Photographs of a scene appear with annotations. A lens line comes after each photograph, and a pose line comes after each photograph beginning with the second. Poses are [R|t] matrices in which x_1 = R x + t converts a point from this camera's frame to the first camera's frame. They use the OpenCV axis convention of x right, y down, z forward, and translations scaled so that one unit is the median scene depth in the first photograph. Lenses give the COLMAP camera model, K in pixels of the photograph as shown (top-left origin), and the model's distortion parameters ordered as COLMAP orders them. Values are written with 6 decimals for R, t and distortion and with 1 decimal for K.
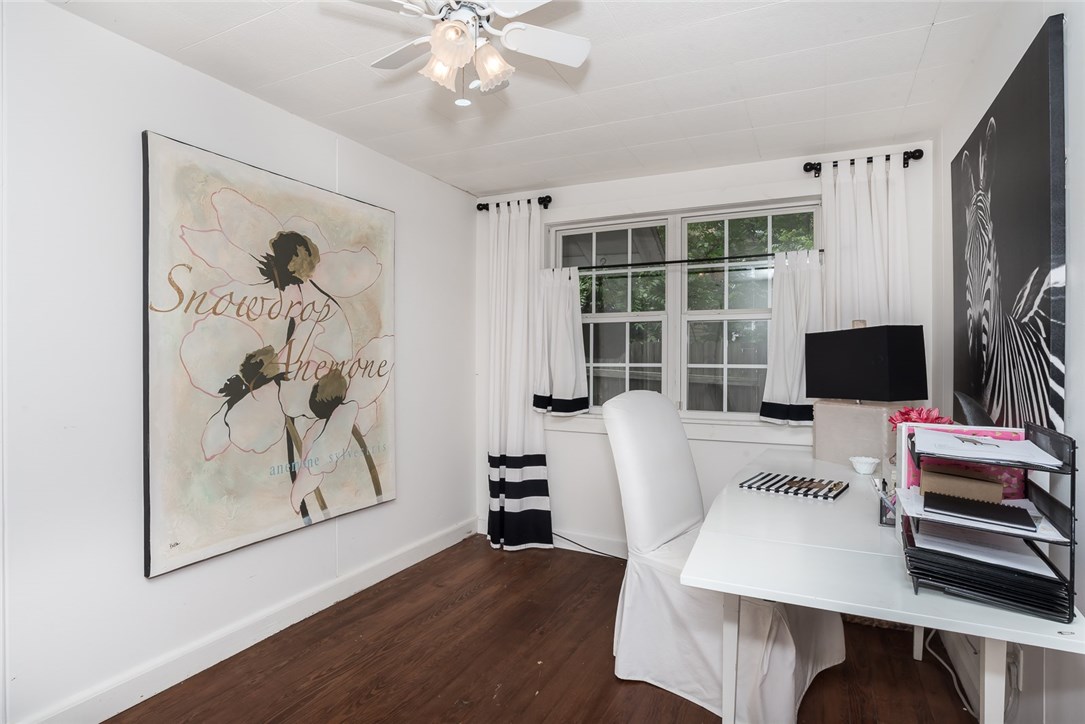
lens RADIAL K [[564.0, 0, 542.5], [0, 564.0, 362.0], [0, 0, 1]] dist [-0.064182, 0.029262]
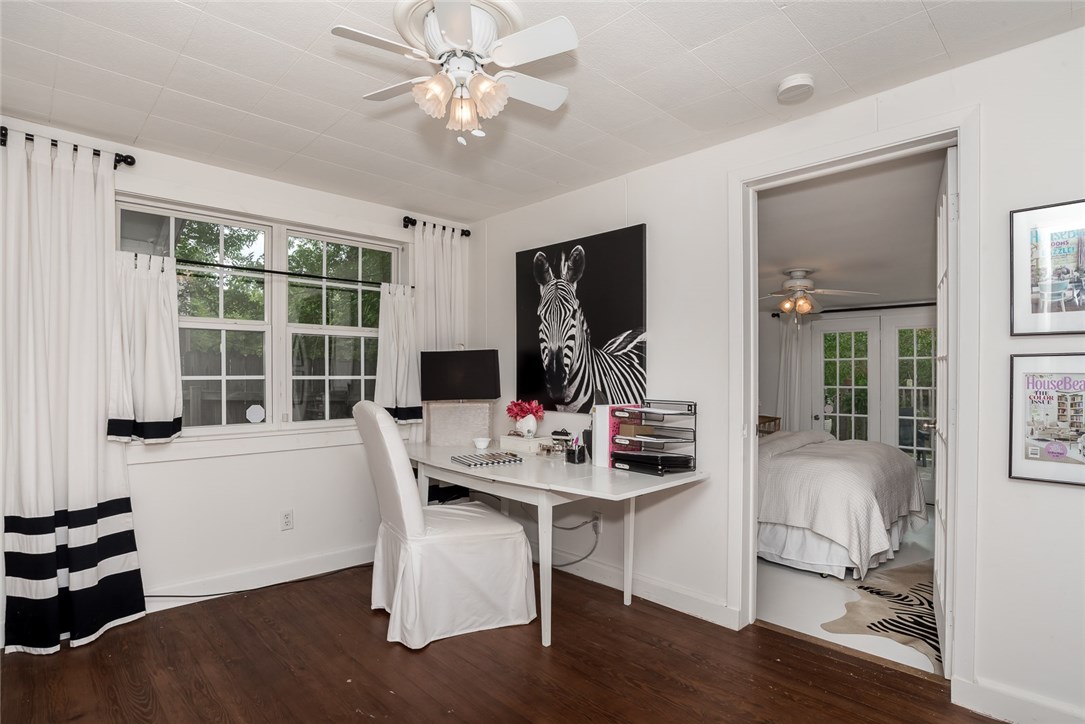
lens RADIAL K [[563.1, 0, 544.5], [0, 563.1, 373.8], [0, 0, 1]] dist [-0.077862, 0.026821]
pose [[0.308687, -0.003827, 0.951156, -0.549343], [0.002017, 0.999992, 0.003369, -0.002877], [-0.951161, 0.000878, 0.308693, 0.261296]]
